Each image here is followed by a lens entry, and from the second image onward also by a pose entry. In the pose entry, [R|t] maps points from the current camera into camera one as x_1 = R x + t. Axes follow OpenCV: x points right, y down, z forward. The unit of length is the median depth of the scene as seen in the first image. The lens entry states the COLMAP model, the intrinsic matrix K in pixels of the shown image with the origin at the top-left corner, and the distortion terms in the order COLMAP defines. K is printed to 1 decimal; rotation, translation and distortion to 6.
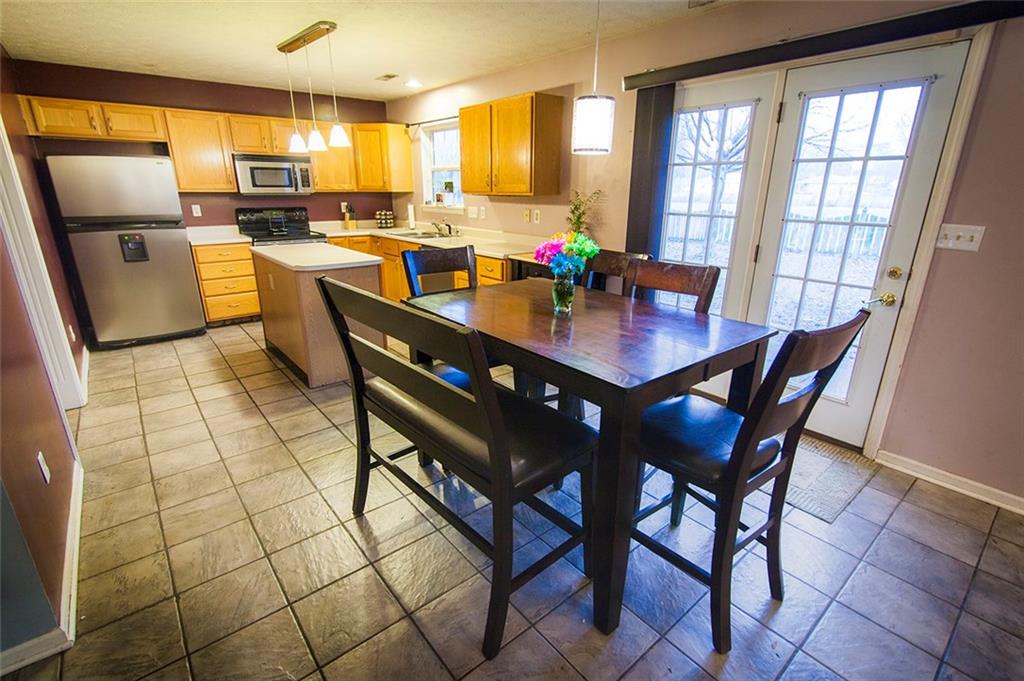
lens RADIAL K [[472.2, 0, 507.7], [0, 472.2, 336.0], [0, 0, 1]] dist [0.003310, -0.000830]
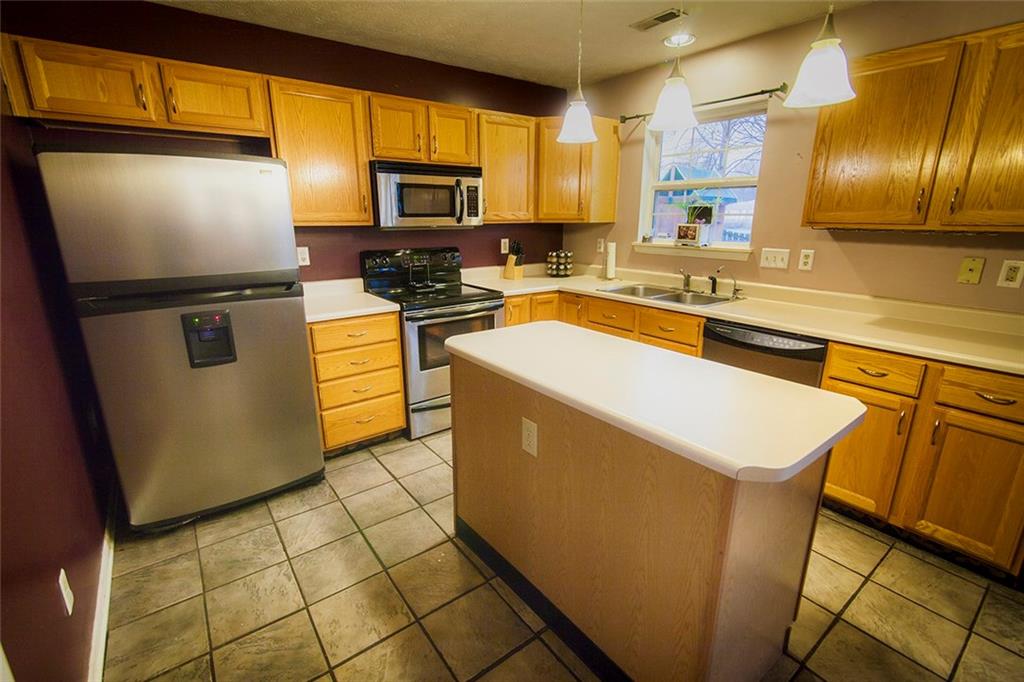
lens RADIAL K [[472.2, 0, 519.8], [0, 472.2, 340.0], [0, 0, 1]] dist [0.003310, -0.000830]
pose [[0.999236, 0.006075, -0.038601, -0.371740], [-0.007784, 0.998989, -0.044286, -0.138637], [0.038293, 0.044553, 0.998273, 0.430522]]
